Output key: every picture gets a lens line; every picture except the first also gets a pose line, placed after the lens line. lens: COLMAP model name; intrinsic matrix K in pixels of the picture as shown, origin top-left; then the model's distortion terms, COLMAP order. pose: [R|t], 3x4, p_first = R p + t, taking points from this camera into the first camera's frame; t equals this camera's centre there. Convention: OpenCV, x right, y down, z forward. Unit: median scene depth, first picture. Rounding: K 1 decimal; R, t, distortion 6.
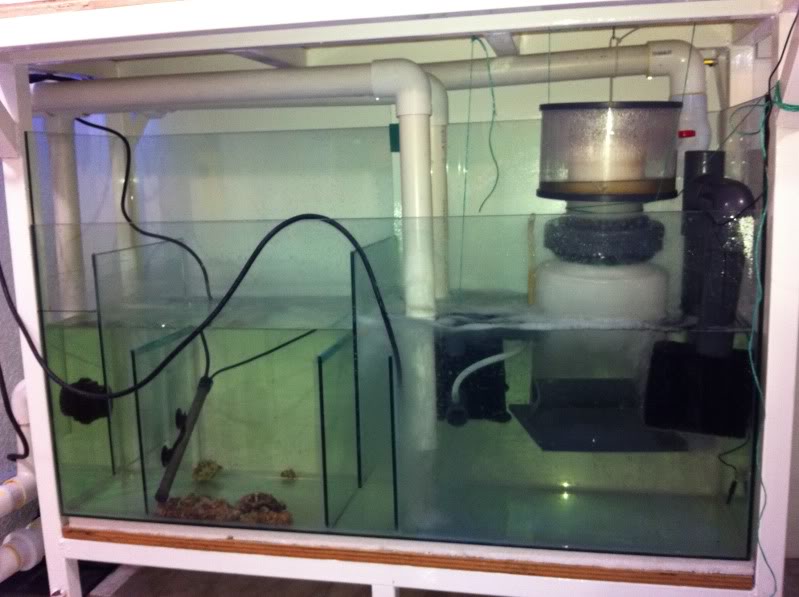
lens RADIAL K [[751.4, 0, 396.6], [0, 751.4, 294.5], [0, 0, 1]] dist [0.064808, -0.223701]
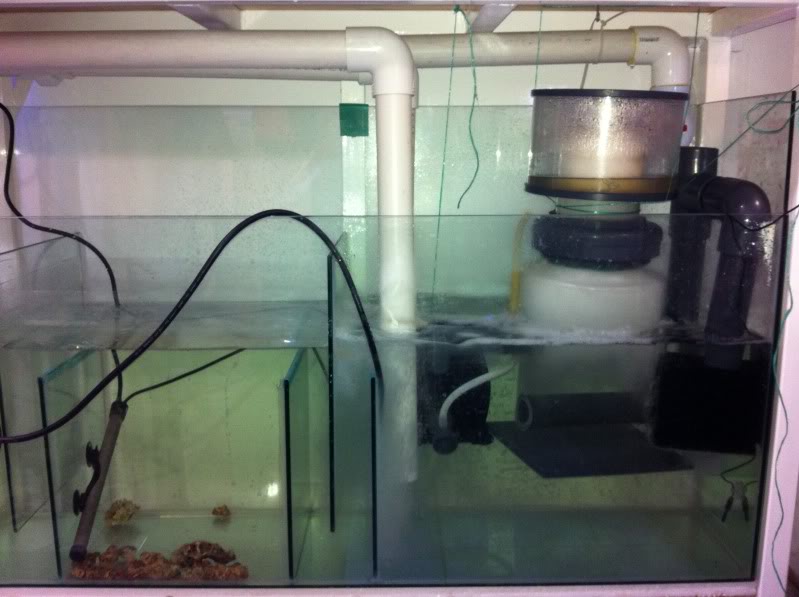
lens RADIAL K [[751.4, 0, 396.6], [0, 751.4, 294.5], [0, 0, 1]] dist [0.064808, -0.223701]
pose [[0.978275, -0.008894, 0.207120, -0.147659], [0.004716, 0.999775, 0.020659, -0.027712], [-0.207258, -0.019233, 0.978097, 0.151625]]
